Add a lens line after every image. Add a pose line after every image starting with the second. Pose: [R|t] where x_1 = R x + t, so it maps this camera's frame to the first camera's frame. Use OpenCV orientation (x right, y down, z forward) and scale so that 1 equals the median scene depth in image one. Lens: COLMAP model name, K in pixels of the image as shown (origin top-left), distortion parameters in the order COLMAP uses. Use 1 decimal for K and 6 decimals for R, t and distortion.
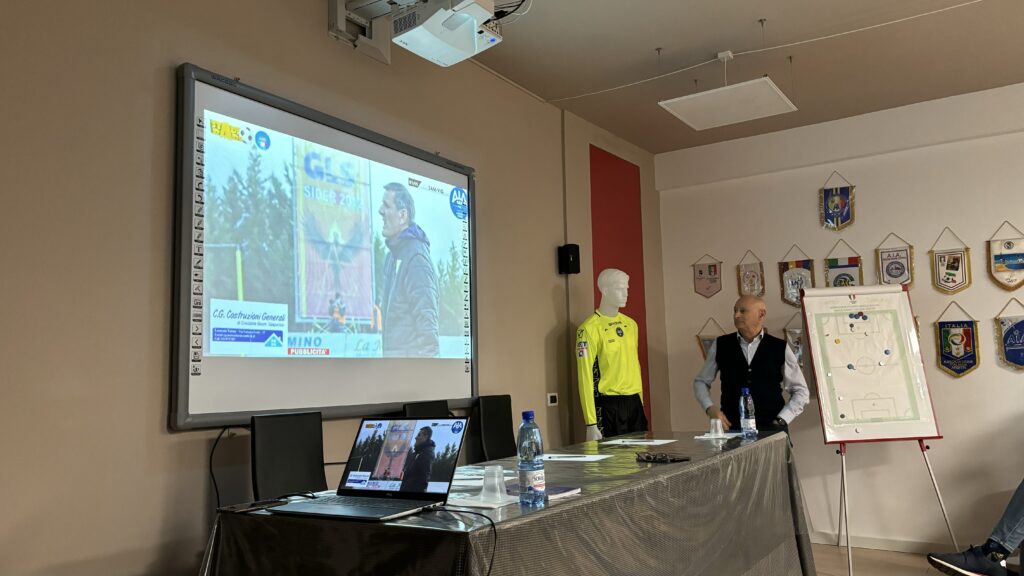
lens RADIAL K [[773.4, 0, 512.0], [0, 773.4, 288.0], [0, 0, 1]] dist [0.039973, -0.004343]
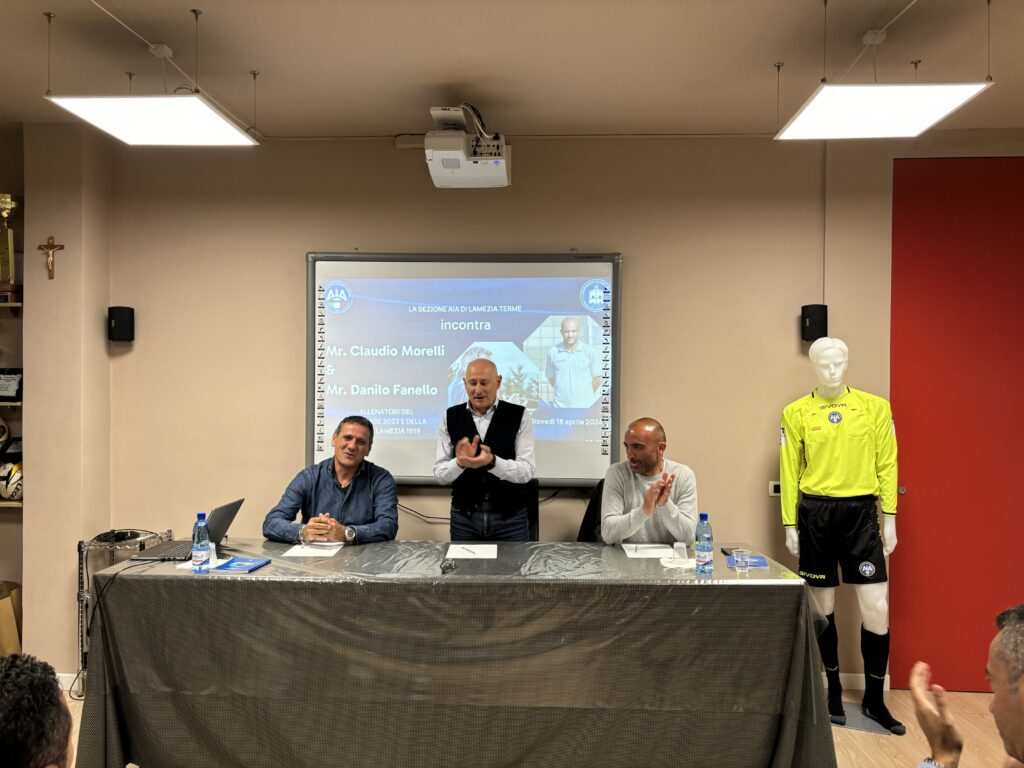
lens RADIAL K [[800.8, 0, 512.0], [0, 800.8, 384.0], [0, 0, 1]] dist [0.150168, -0.000687]
pose [[0.504758, 0.027925, -0.862809, 0.596184], [0.080522, 0.993596, 0.079264, -0.060913], [0.859497, -0.109484, 0.499277, 0.253729]]
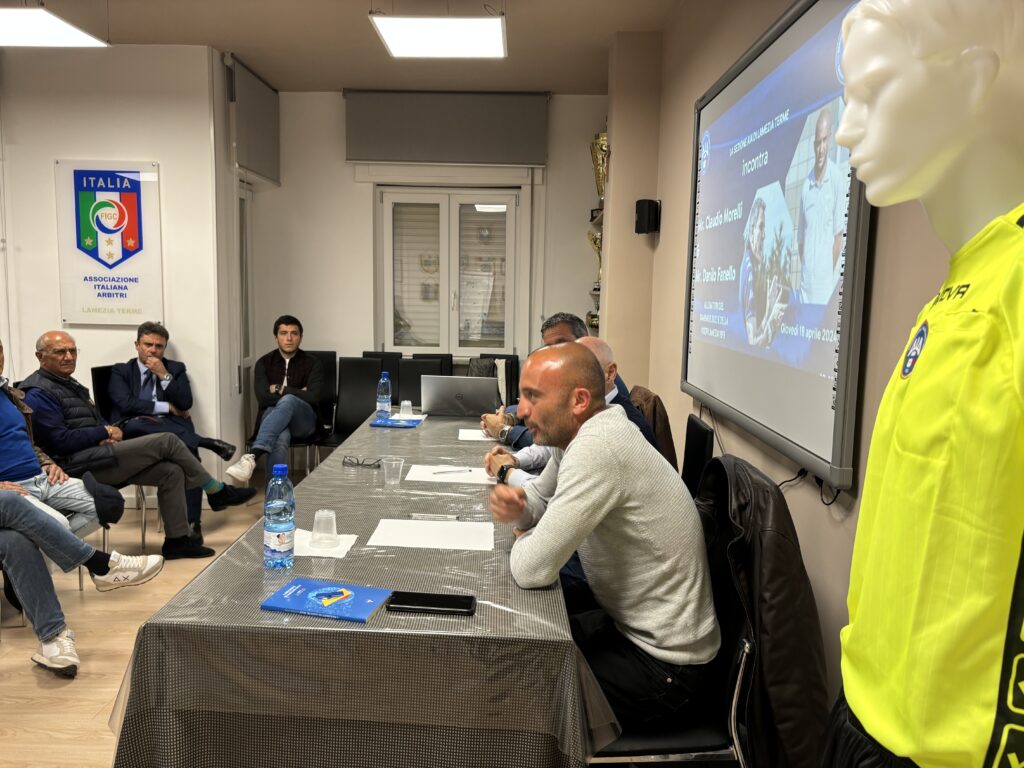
lens RADIAL K [[800.8, 0, 512.0], [0, 800.8, 384.0], [0, 0, 1]] dist [0.150168, -0.000687]
pose [[-0.840526, 0.070741, -0.537133, 0.277036], [0.060857, 0.997492, 0.036140, 0.046796], [0.538343, -0.002312, -0.842723, 0.957437]]
